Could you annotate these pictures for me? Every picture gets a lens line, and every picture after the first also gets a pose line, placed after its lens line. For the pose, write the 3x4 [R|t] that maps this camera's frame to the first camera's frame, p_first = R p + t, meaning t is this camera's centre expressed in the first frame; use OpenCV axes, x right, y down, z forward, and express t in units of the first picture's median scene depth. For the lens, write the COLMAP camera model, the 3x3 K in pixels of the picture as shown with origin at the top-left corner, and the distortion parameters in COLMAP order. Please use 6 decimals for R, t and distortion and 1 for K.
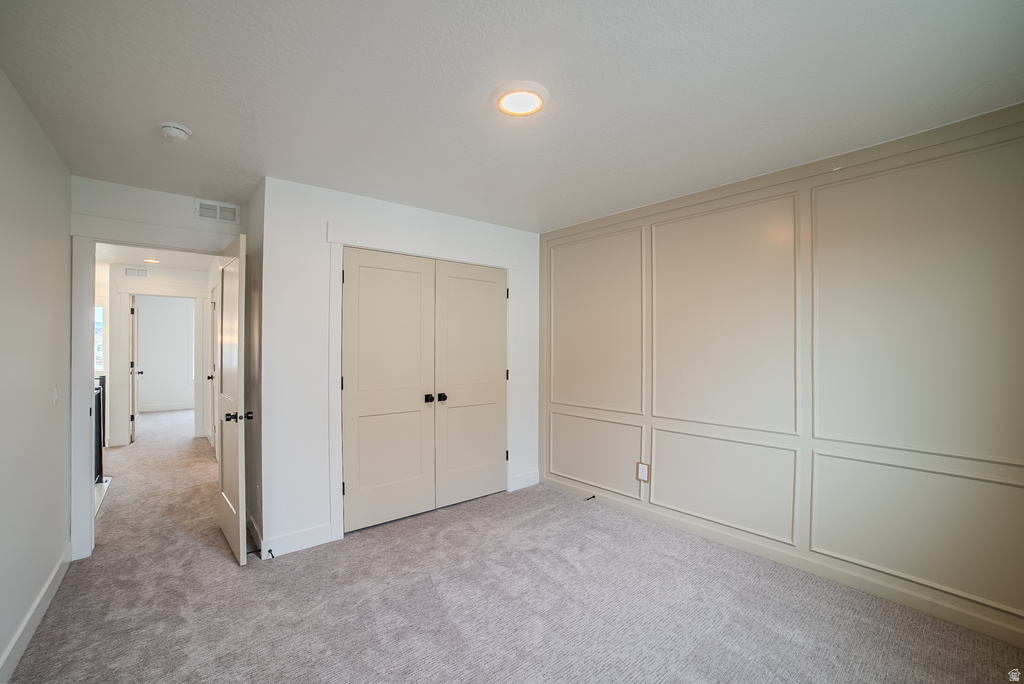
lens RADIAL K [[437.6, 0, 512.0], [0, 437.6, 342.0], [0, 0, 1]] dist [-0.000202, 0.000399]
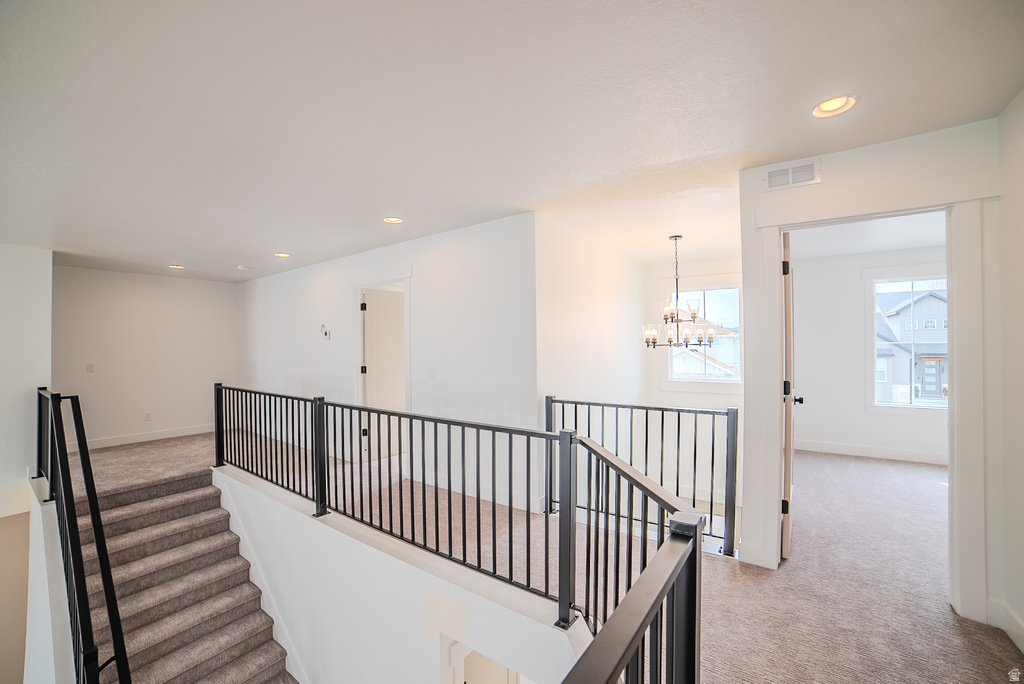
lens RADIAL K [[419.5, 0, 512.0], [0, 419.5, 342.0], [0, 0, 1]] dist [-0.067221, 0.021478]
pose [[0.261099, -0.003765, -0.965305, -0.553755], [0.005902, 0.999980, -0.002304, 0.002070], [0.965294, -0.005096, 0.261116, 0.639017]]
